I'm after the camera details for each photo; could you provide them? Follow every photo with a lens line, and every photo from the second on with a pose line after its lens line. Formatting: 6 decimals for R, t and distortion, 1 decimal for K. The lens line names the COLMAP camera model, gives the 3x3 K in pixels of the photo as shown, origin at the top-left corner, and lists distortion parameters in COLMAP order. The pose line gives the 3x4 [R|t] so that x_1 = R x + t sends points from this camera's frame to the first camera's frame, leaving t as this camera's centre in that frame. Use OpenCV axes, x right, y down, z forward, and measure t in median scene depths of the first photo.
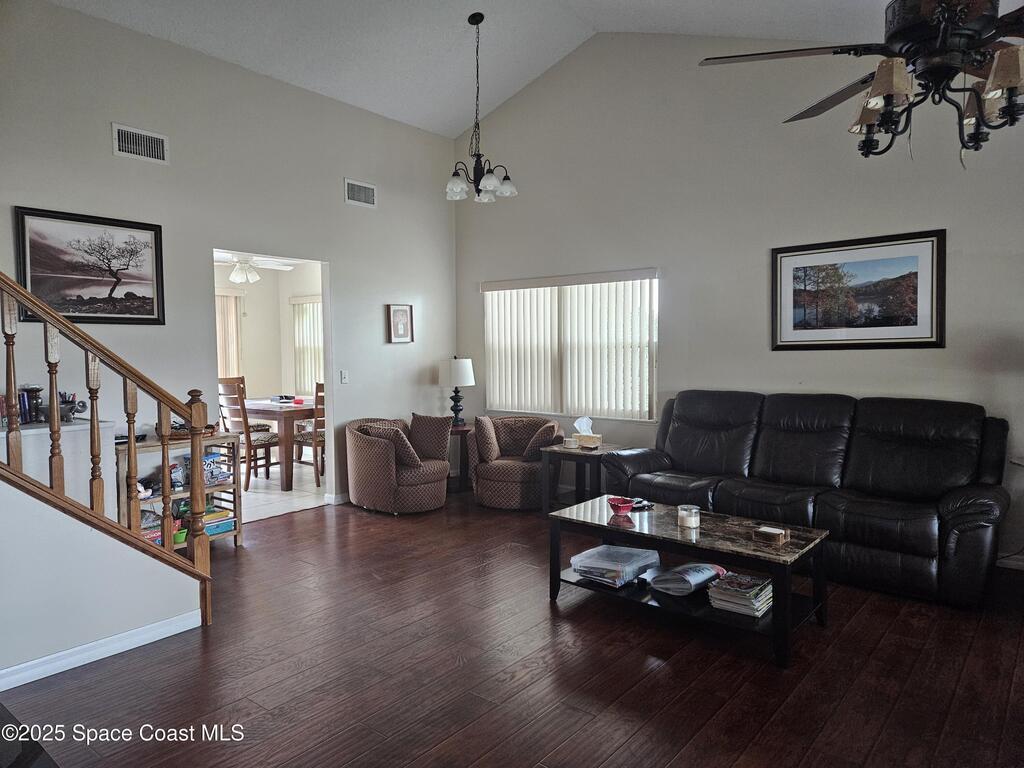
lens RADIAL K [[685.5, 0, 512.0], [0, 685.5, 384.0], [0, 0, 1]] dist [0.109319, -0.083111]
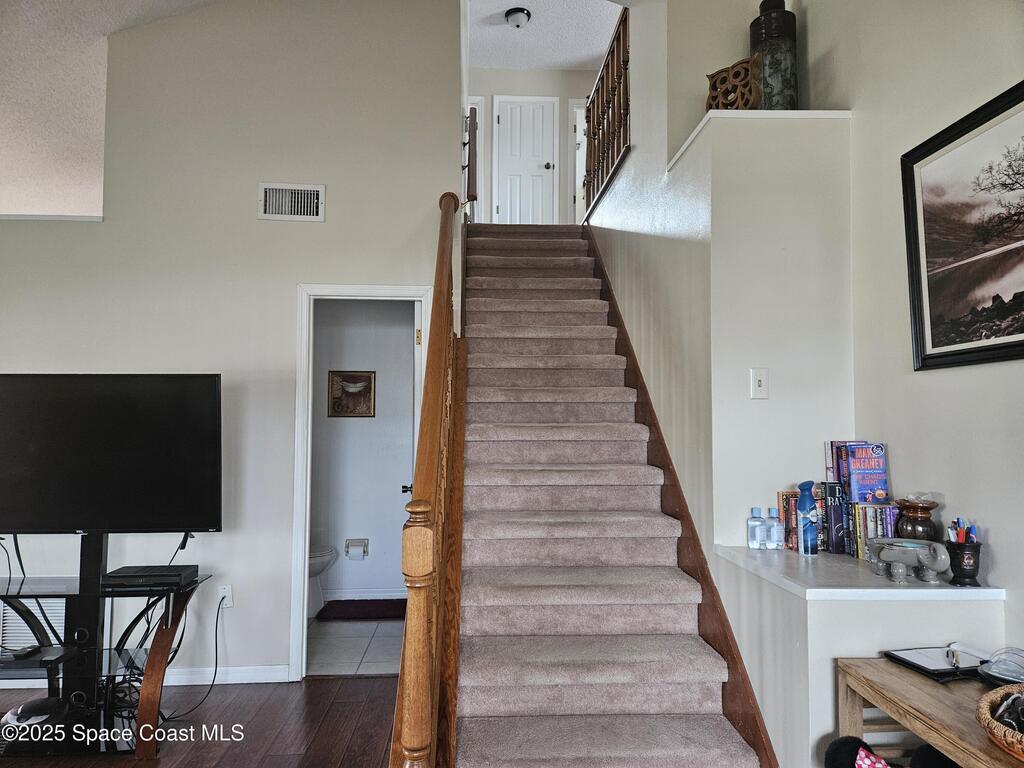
lens RADIAL K [[685.5, 0, 512.0], [0, 685.5, 384.0], [0, 0, 1]] dist [0.109319, -0.083111]
pose [[-0.763992, -0.026413, -0.644684, -0.125571], [-0.028381, 0.999570, -0.007320, -0.062539], [0.644601, 0.012705, -0.764414, 1.154095]]
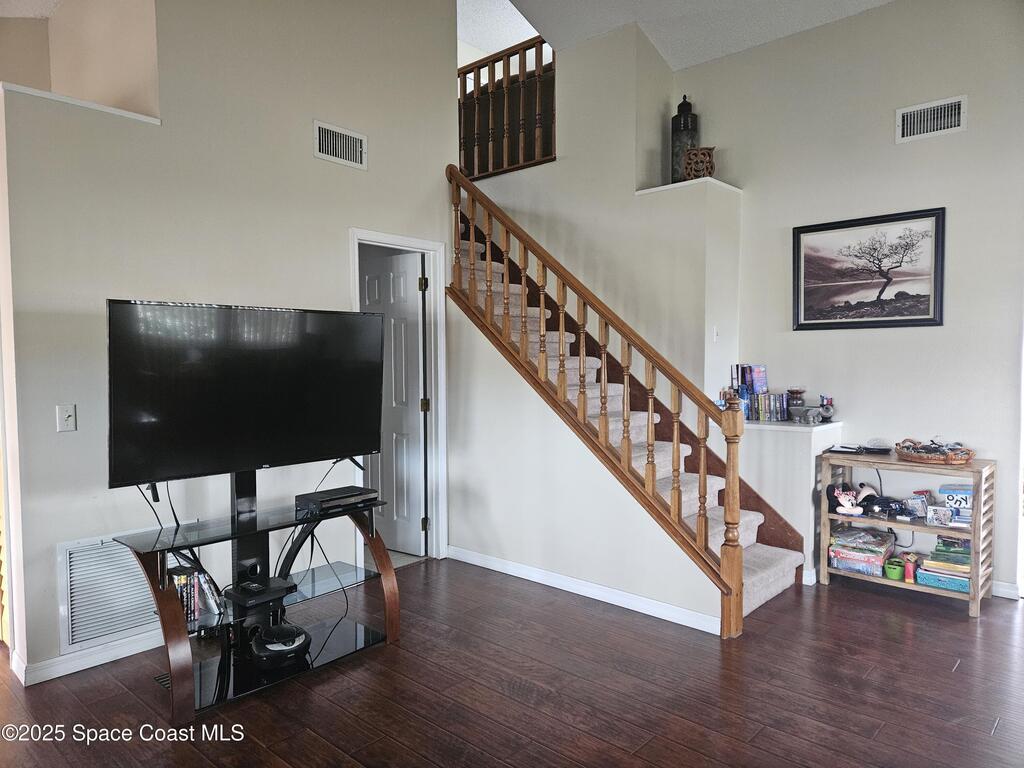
lens RADIAL K [[685.5, 0, 512.0], [0, 685.5, 384.0], [0, 0, 1]] dist [0.109319, -0.083111]
pose [[-0.074232, 0.051111, -0.995930, 0.430484], [-0.048335, 0.997328, 0.054786, -0.039834], [0.996069, 0.052205, -0.071563, 0.610690]]
